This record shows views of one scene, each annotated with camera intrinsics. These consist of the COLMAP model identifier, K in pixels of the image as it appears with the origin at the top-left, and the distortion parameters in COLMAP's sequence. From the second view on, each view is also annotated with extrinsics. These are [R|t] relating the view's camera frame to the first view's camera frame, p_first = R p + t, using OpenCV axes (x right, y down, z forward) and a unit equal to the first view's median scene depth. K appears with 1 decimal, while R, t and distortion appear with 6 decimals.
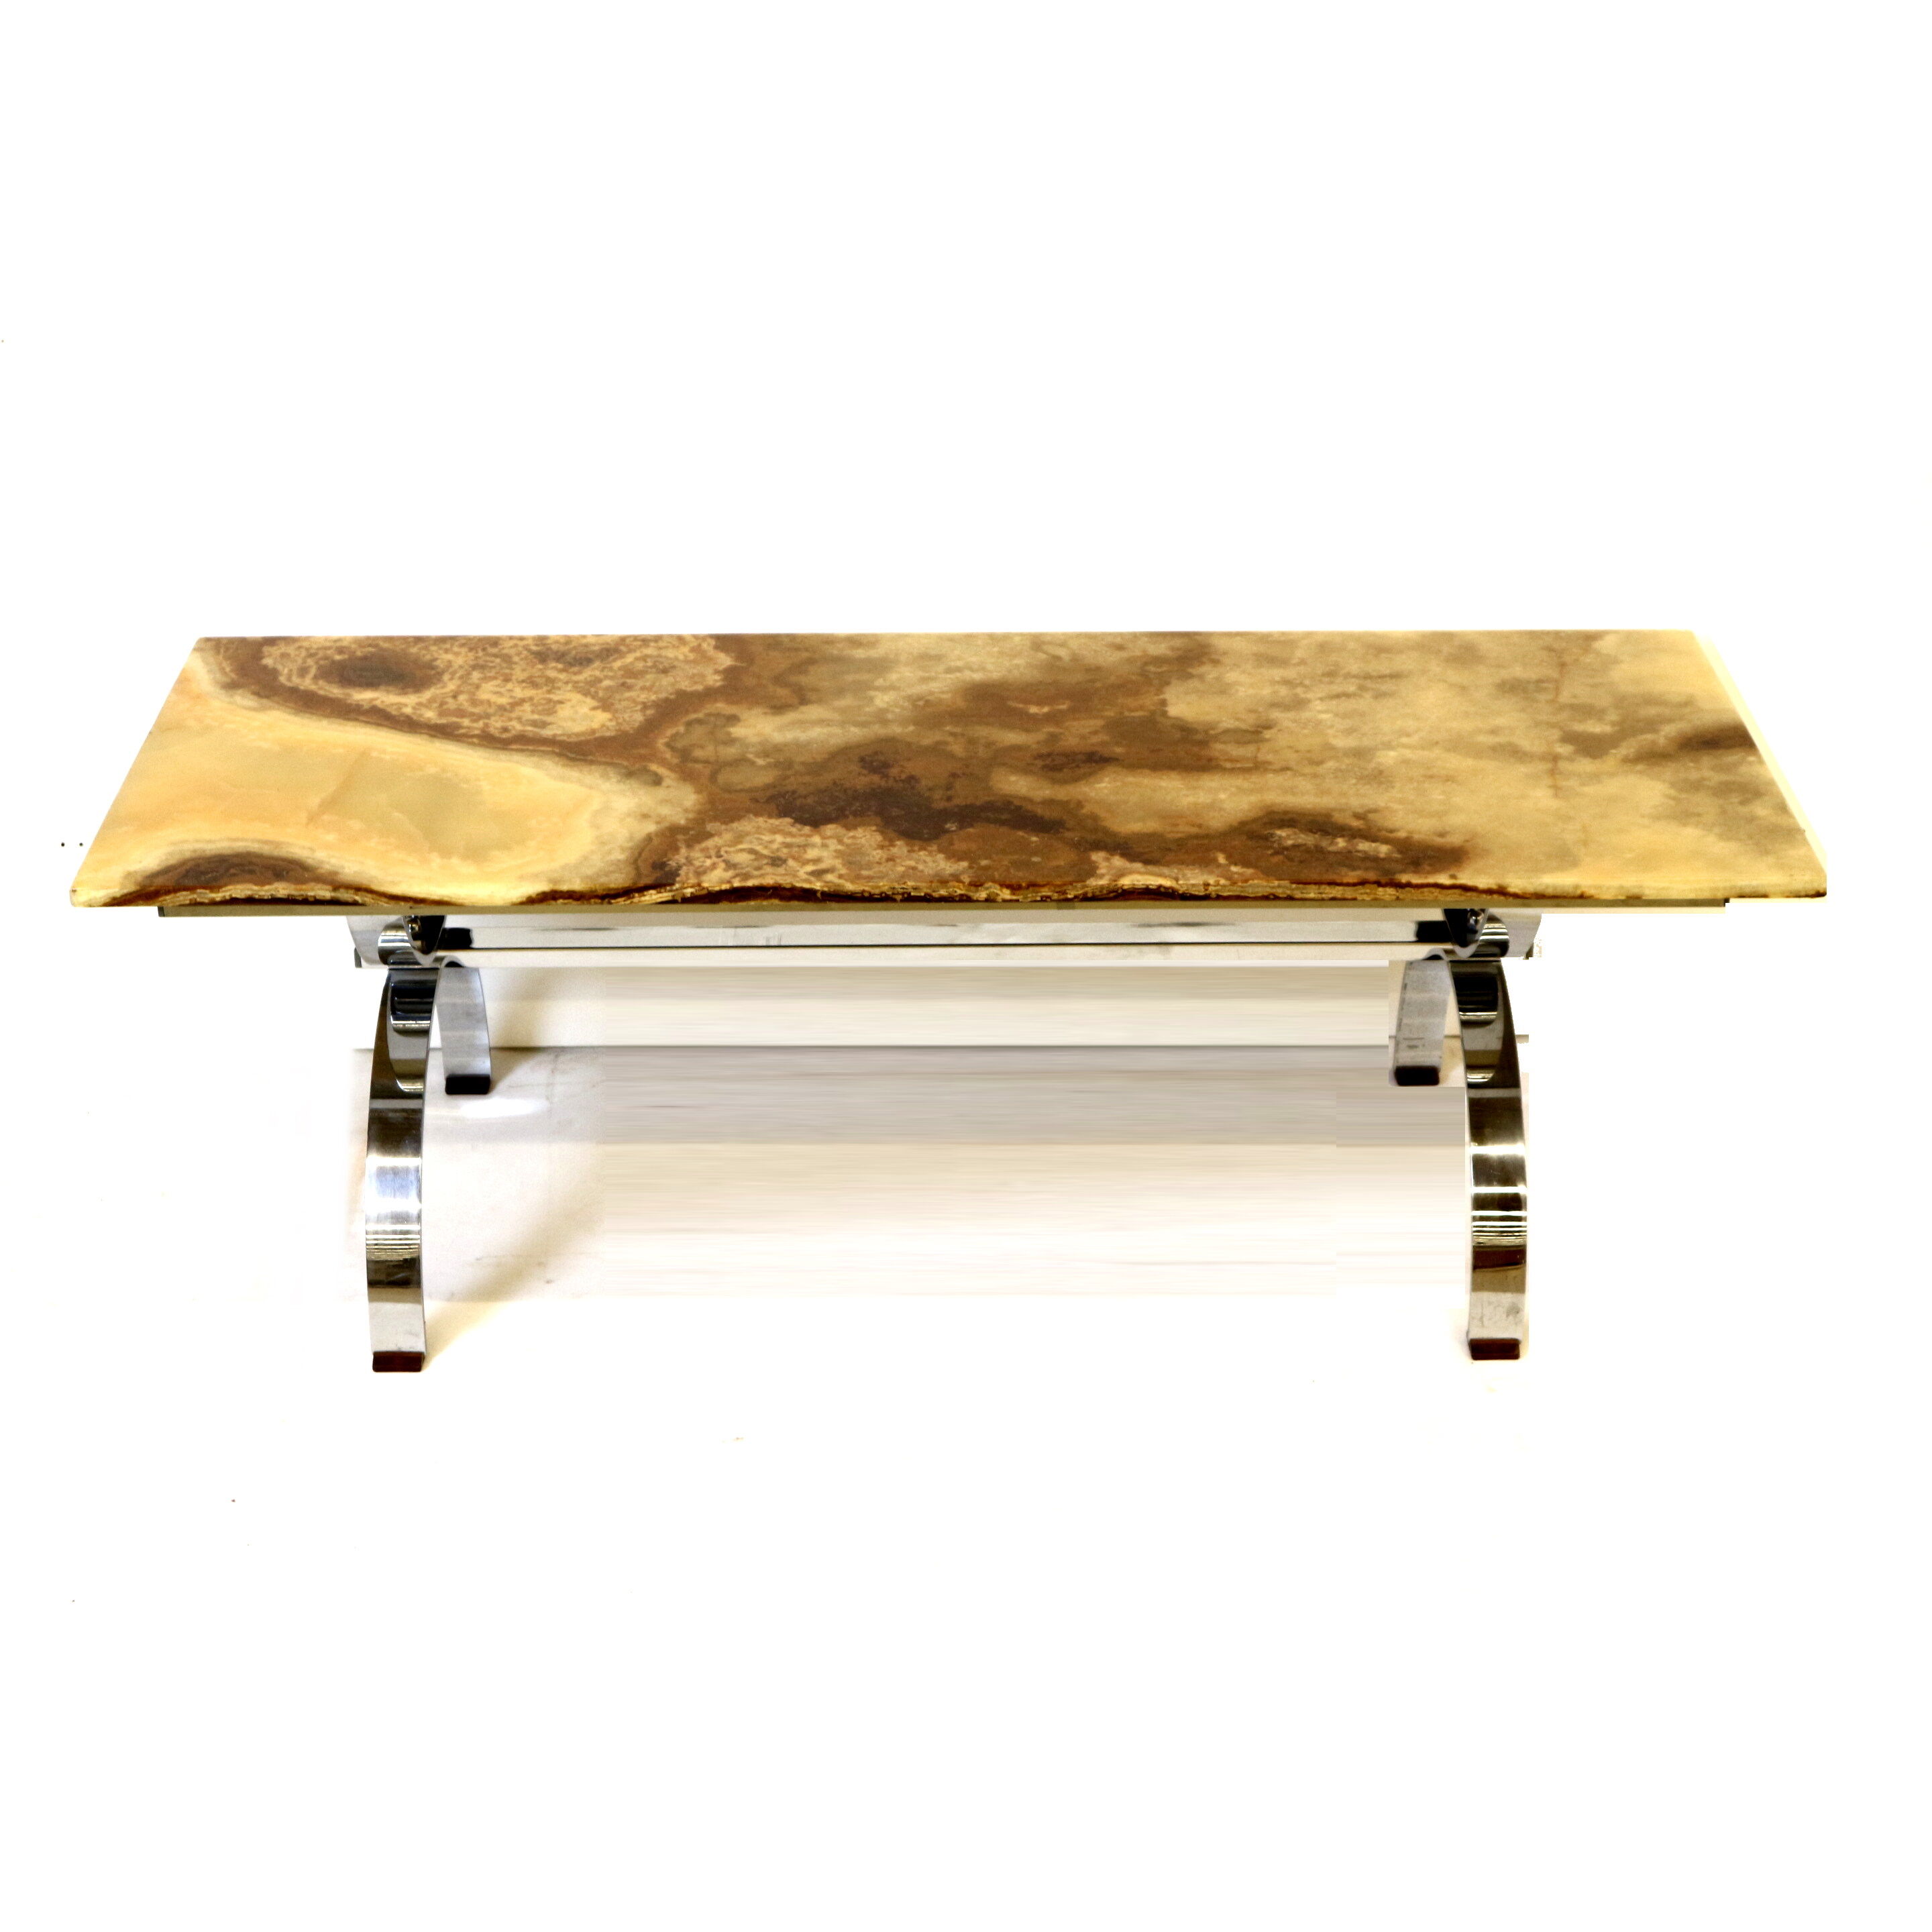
lens RADIAL K [[3499.5, 0, 968.9], [0, 3499.5, 981.7], [0, 0, 1]] dist [-0.101053, 0.000000]
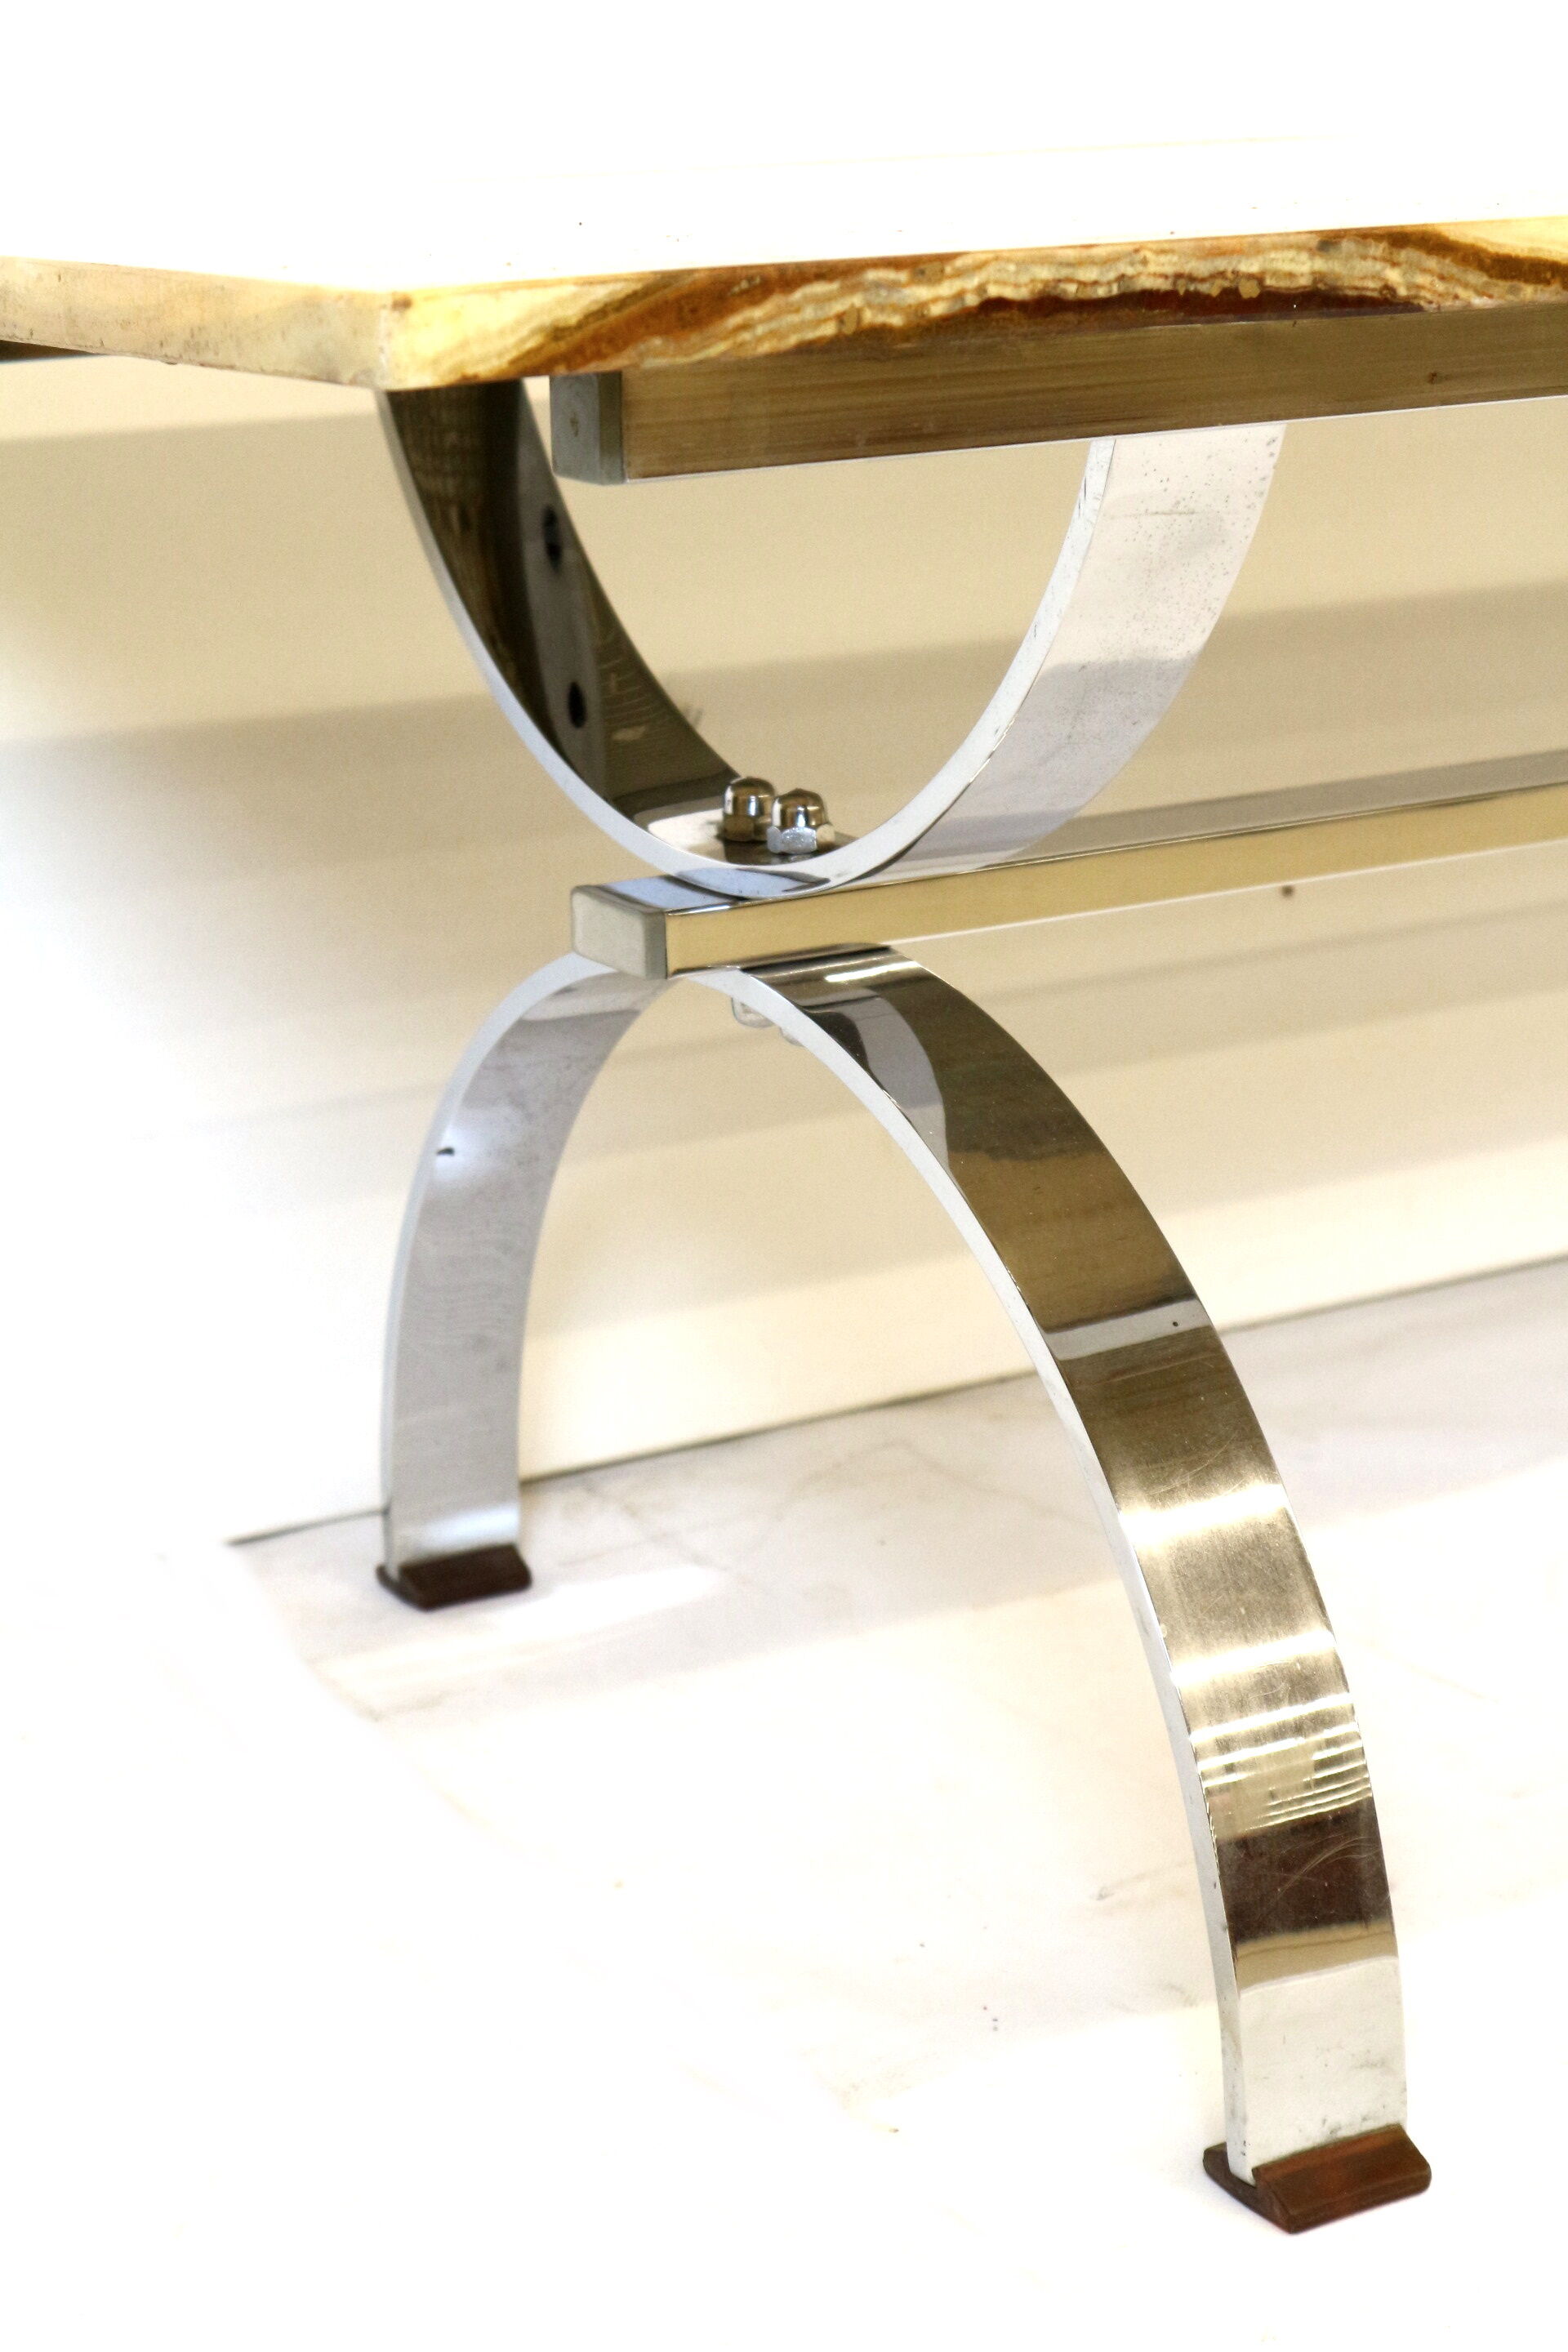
lens RADIAL K [[4414.4, 0, 775.7], [0, 4414.4, 1173.7], [0, 0, 1]] dist [-0.275802, 0.000000]
pose [[0.882671, -0.156822, 0.443056, -0.346249], [0.244424, 0.958348, -0.147738, 0.072218], [-0.401433, 0.238698, 0.884237, 0.694694]]
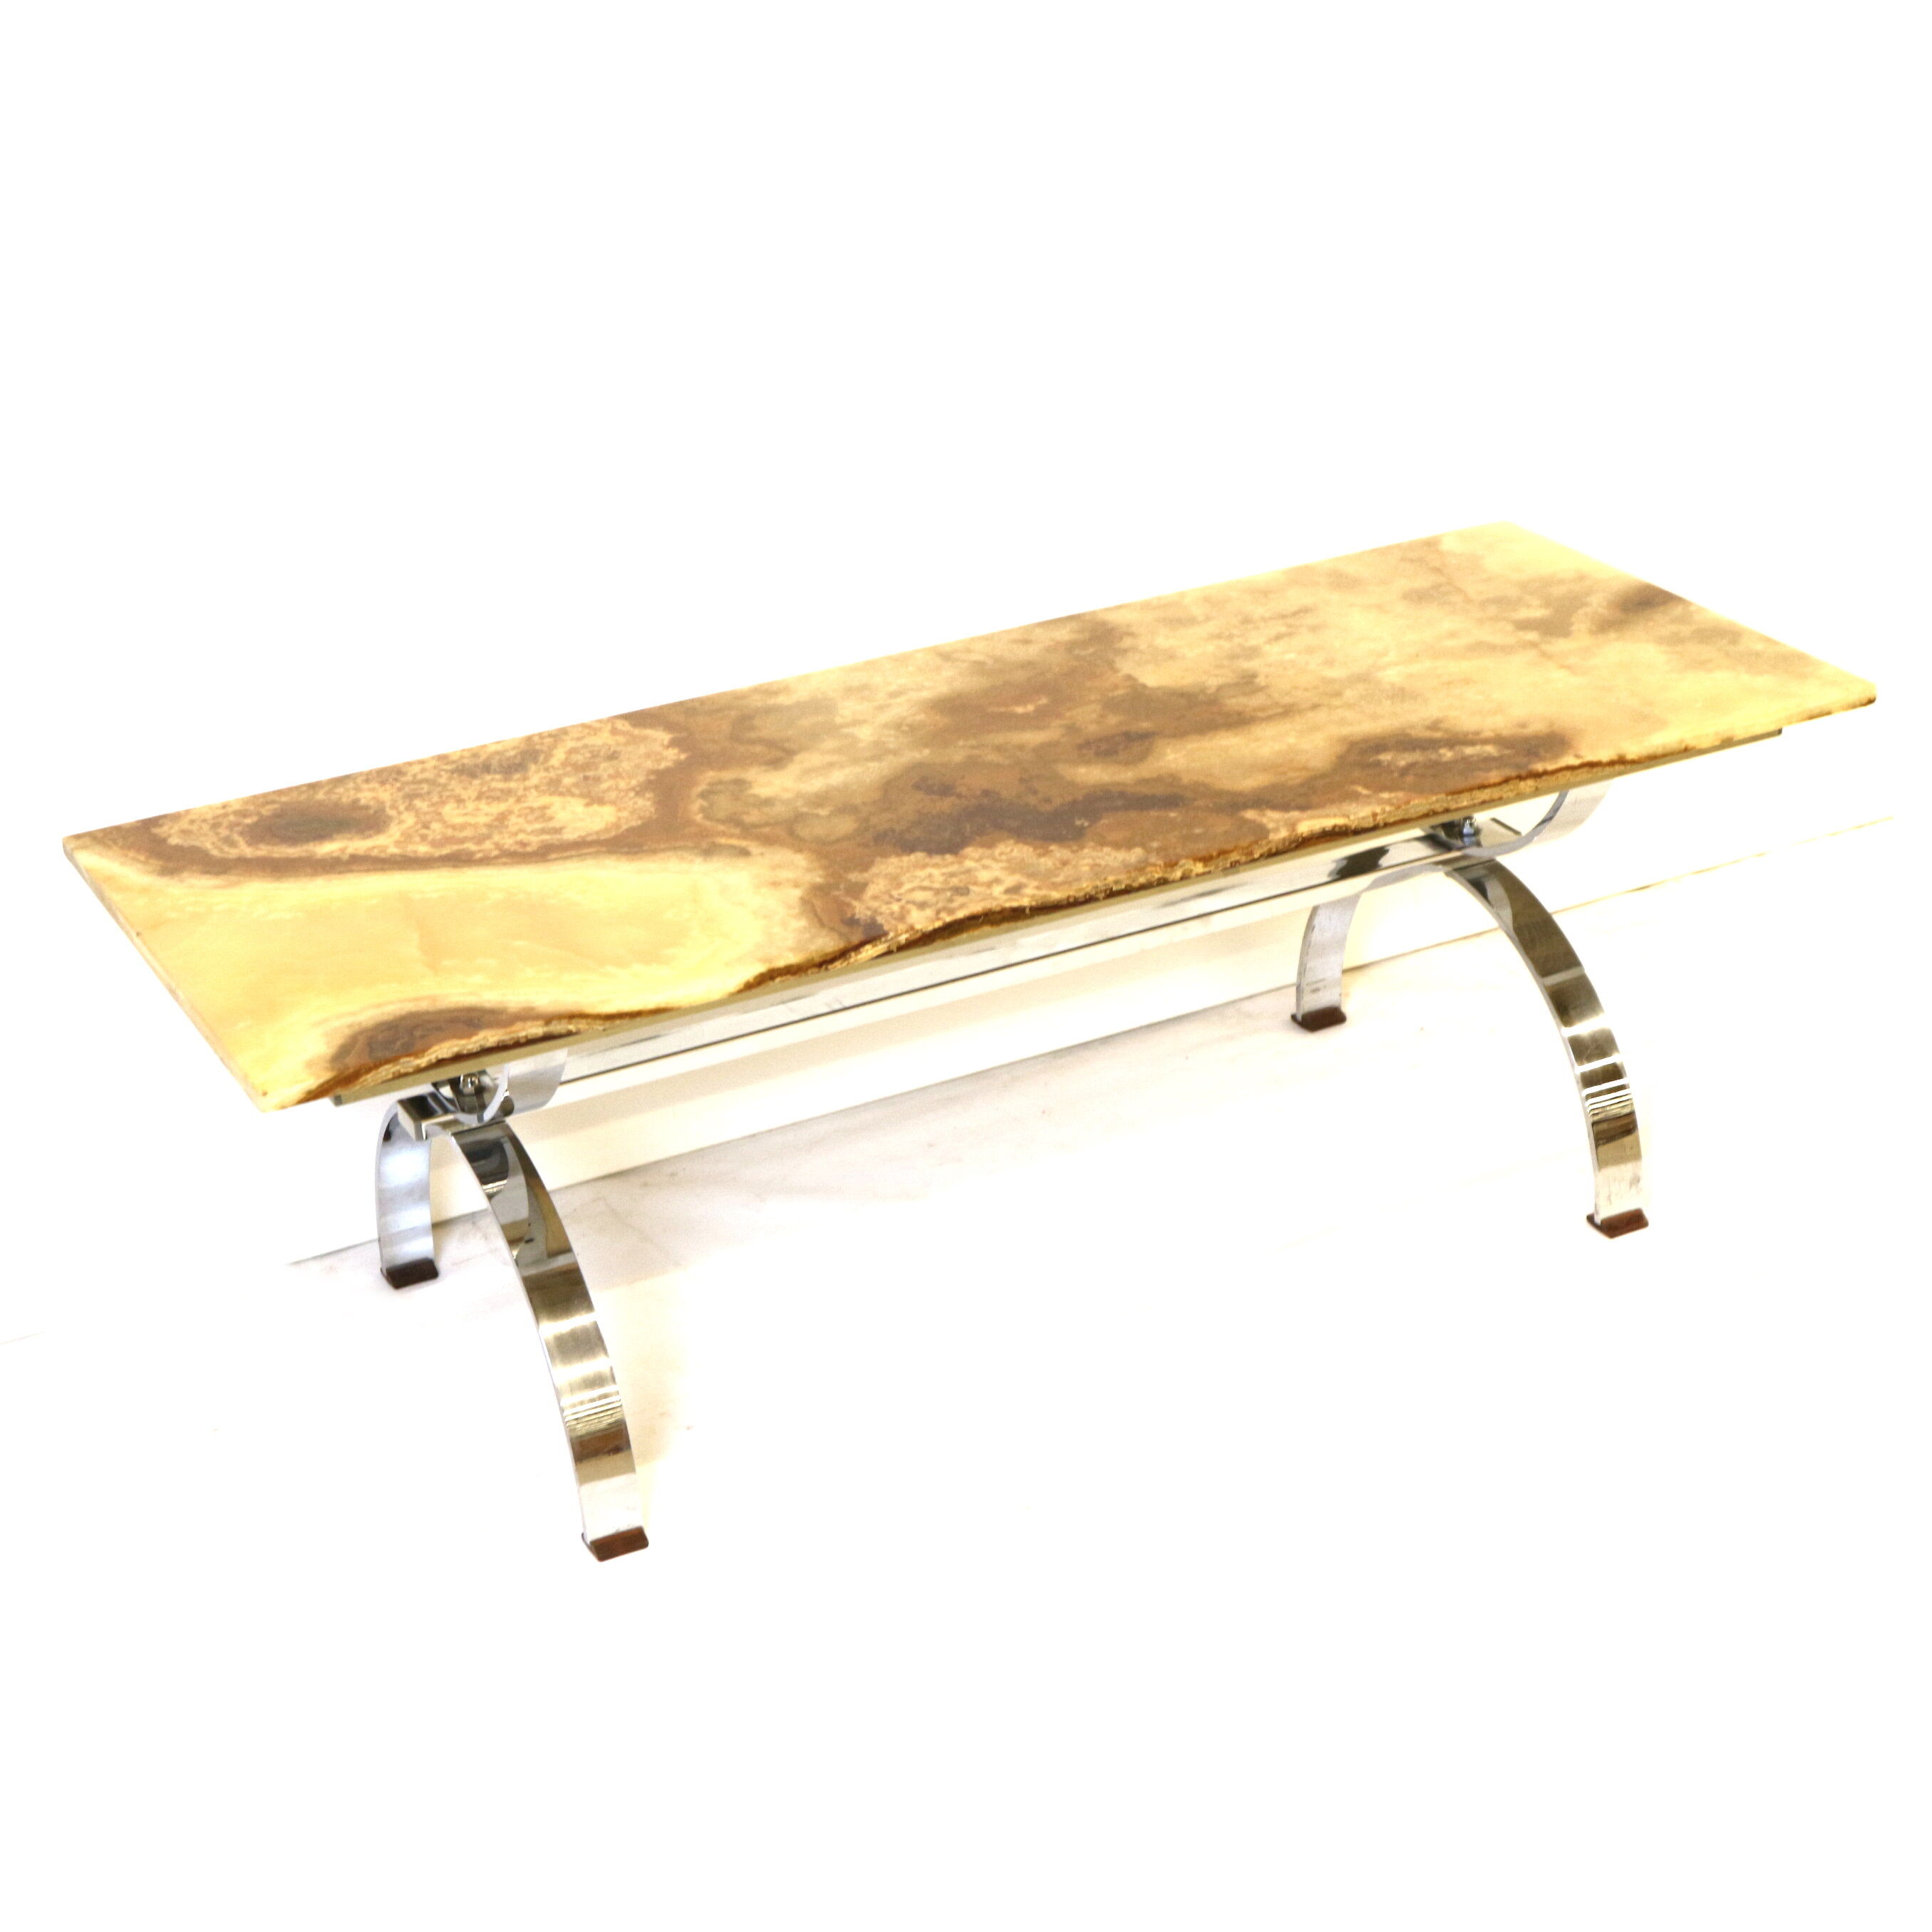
lens RADIAL K [[3716.7, 0, 1040.8], [0, 3716.7, 958.3], [0, 0, 1]] dist [-0.098726, 0.000000]
pose [[0.892831, -0.226039, 0.389562, -0.405700], [0.245150, 0.969485, 0.000679, -0.011370], [-0.377828, 0.094894, 0.921000, 0.067438]]
